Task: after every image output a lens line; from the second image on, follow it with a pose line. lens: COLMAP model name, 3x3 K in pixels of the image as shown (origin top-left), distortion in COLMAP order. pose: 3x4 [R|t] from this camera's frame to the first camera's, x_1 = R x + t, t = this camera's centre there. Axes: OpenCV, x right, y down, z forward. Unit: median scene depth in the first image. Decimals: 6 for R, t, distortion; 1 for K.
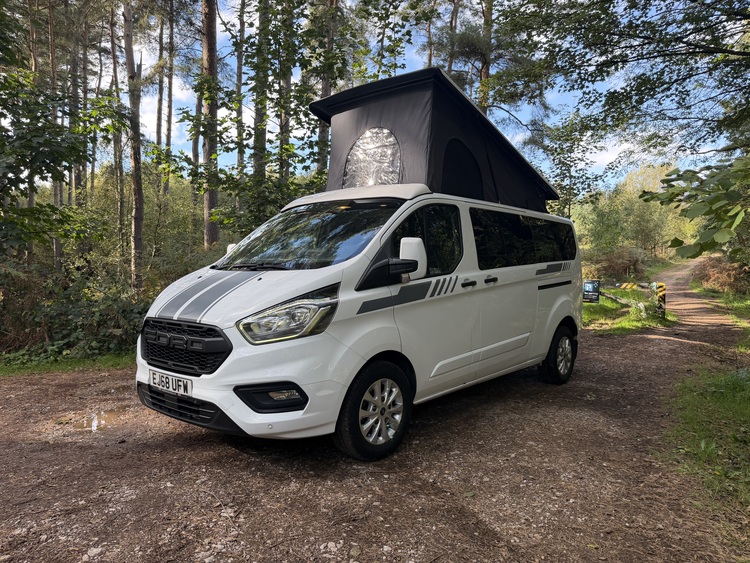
lens RADIAL K [[537.0, 0, 376.4], [0, 537.0, 279.2], [0, 0, 1]] dist [0.033474, -0.050670]
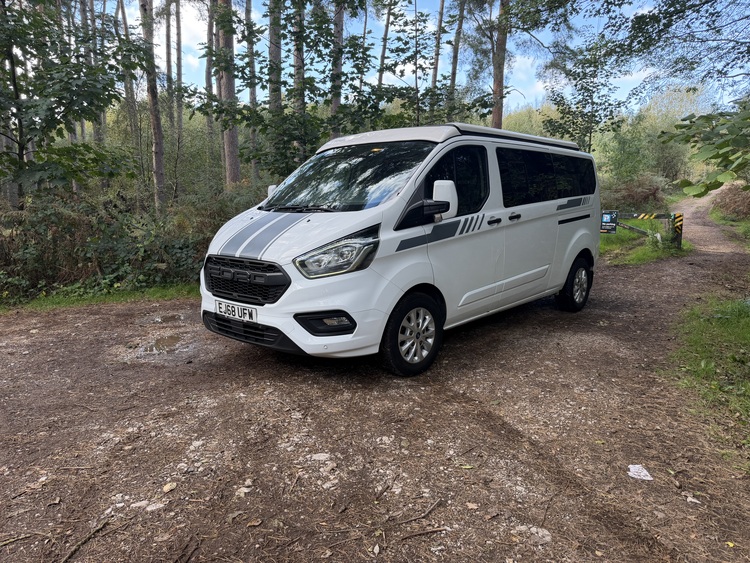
lens RADIAL K [[537.0, 0, 372.4], [0, 537.0, 279.5], [0, 0, 1]] dist [0.033474, -0.050670]
pose [[0.999435, -0.006570, -0.032964, -0.040604], [0.010765, 0.991622, 0.128723, -0.017453], [0.031842, -0.129005, 0.991133, -0.103921]]
